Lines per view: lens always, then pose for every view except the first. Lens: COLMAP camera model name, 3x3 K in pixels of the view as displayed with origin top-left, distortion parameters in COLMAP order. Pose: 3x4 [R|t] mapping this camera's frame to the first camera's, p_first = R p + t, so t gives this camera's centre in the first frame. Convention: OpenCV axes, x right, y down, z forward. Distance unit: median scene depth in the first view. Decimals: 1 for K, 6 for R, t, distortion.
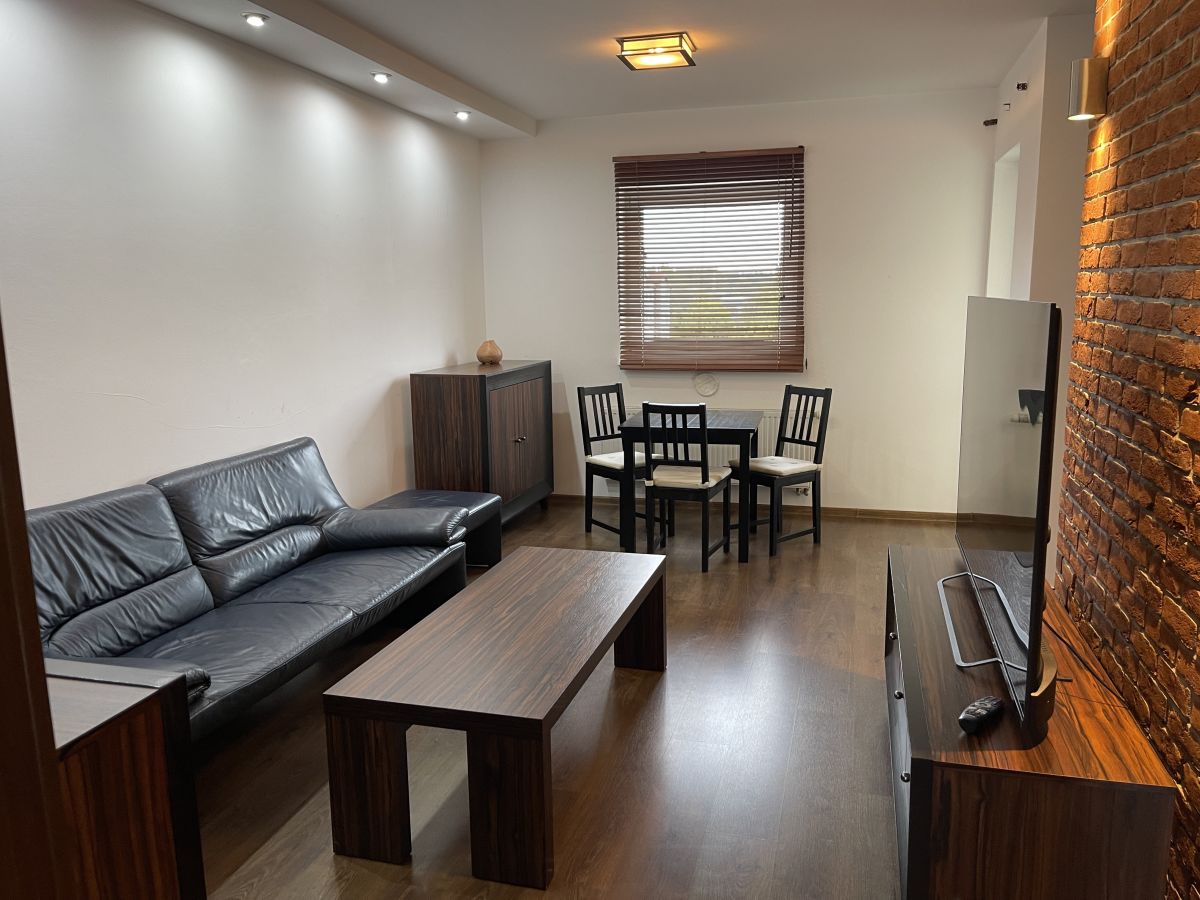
lens RADIAL K [[904.8, 0, 605.7], [0, 904.8, 450.4], [0, 0, 1]] dist [0.051427, -0.049378]
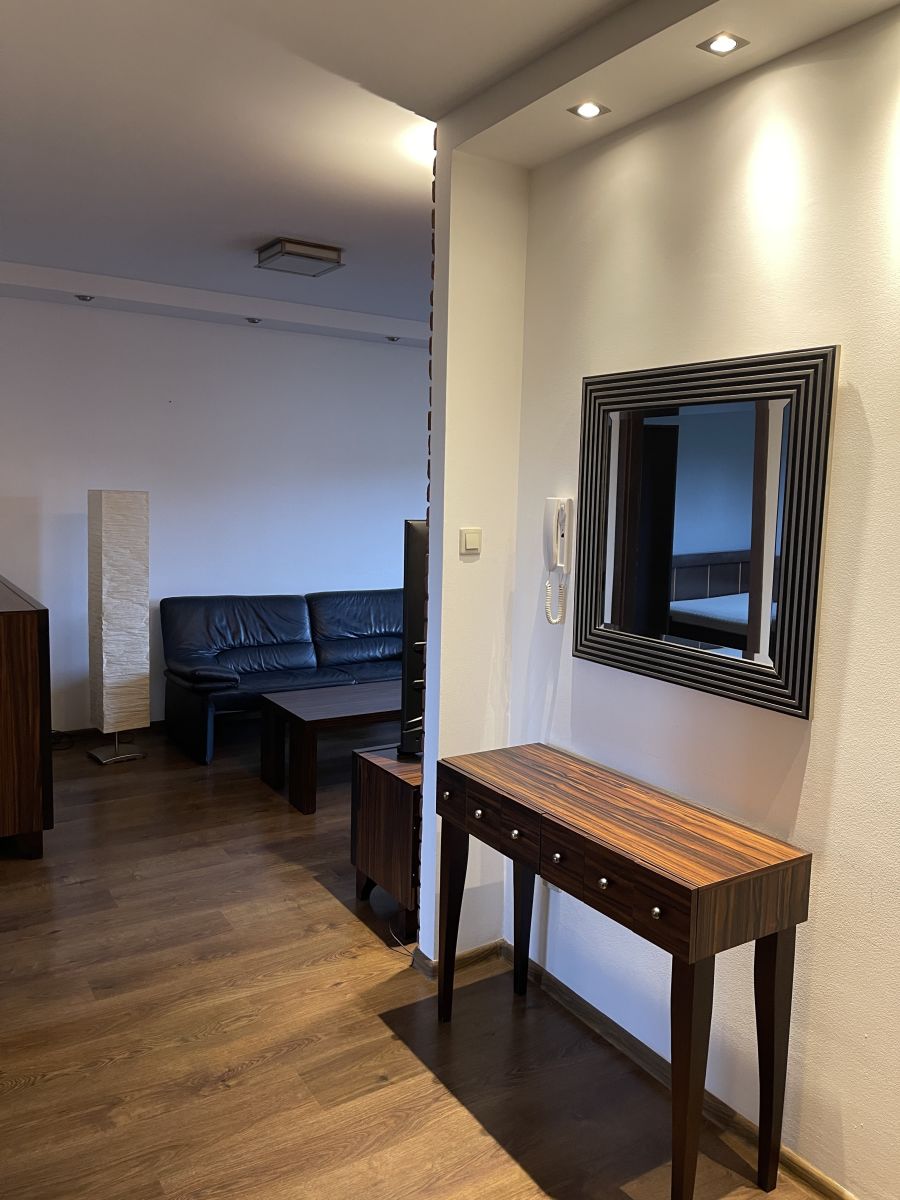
lens RADIAL K [[904.8, 0, 444.8], [0, 904.8, 592.5], [0, 0, 1]] dist [0.051427, -0.049378]
pose [[0.734646, 0.112605, -0.669040, 0.873741], [-0.151887, 0.988398, -0.000426, -0.012161], [0.661230, 0.101932, 0.743226, -0.166040]]
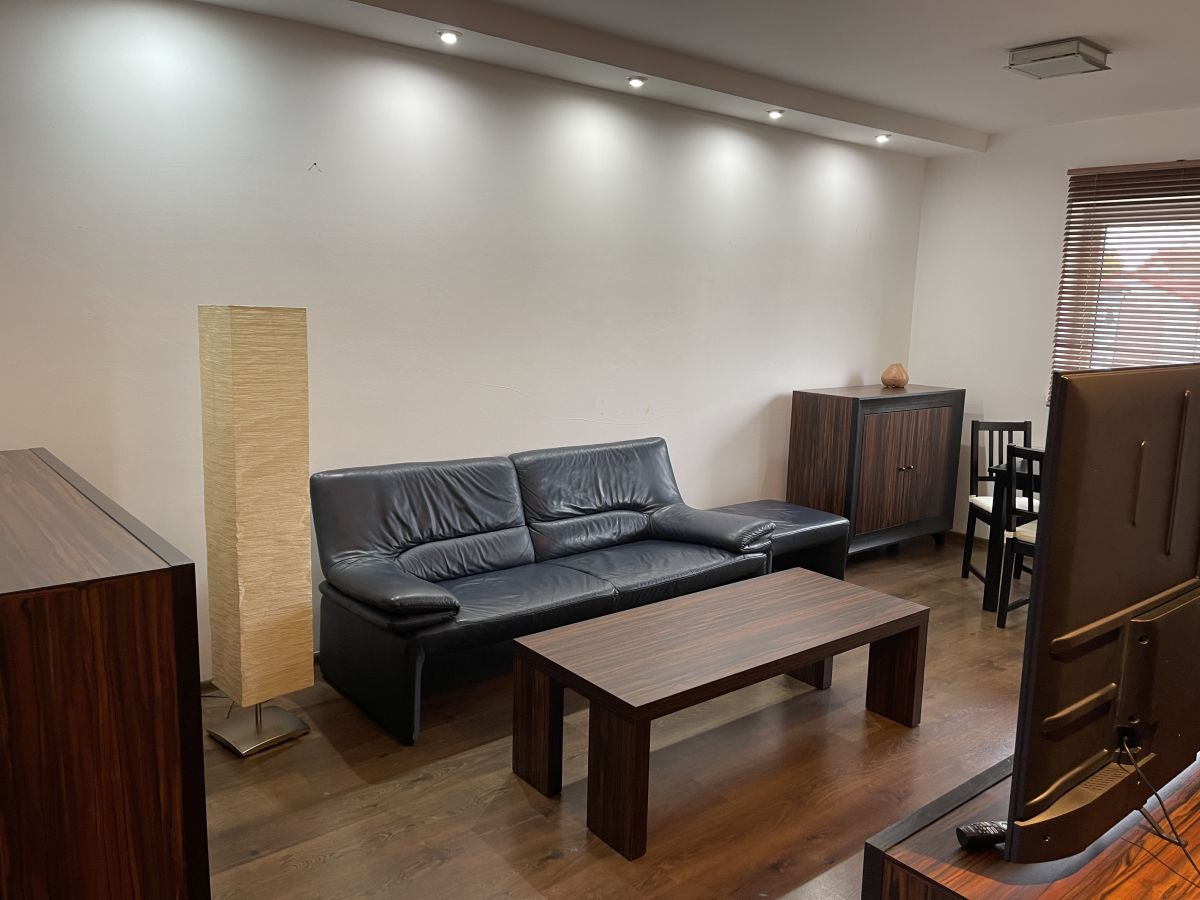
lens RADIAL K [[904.8, 0, 602.2], [0, 904.8, 454.3], [0, 0, 1]] dist [0.051427, -0.049378]
pose [[0.814131, 0.131591, -0.565575, 0.303243], [-0.134554, 0.990226, 0.036706, -0.029641], [0.564878, 0.046217, 0.823879, 0.025107]]
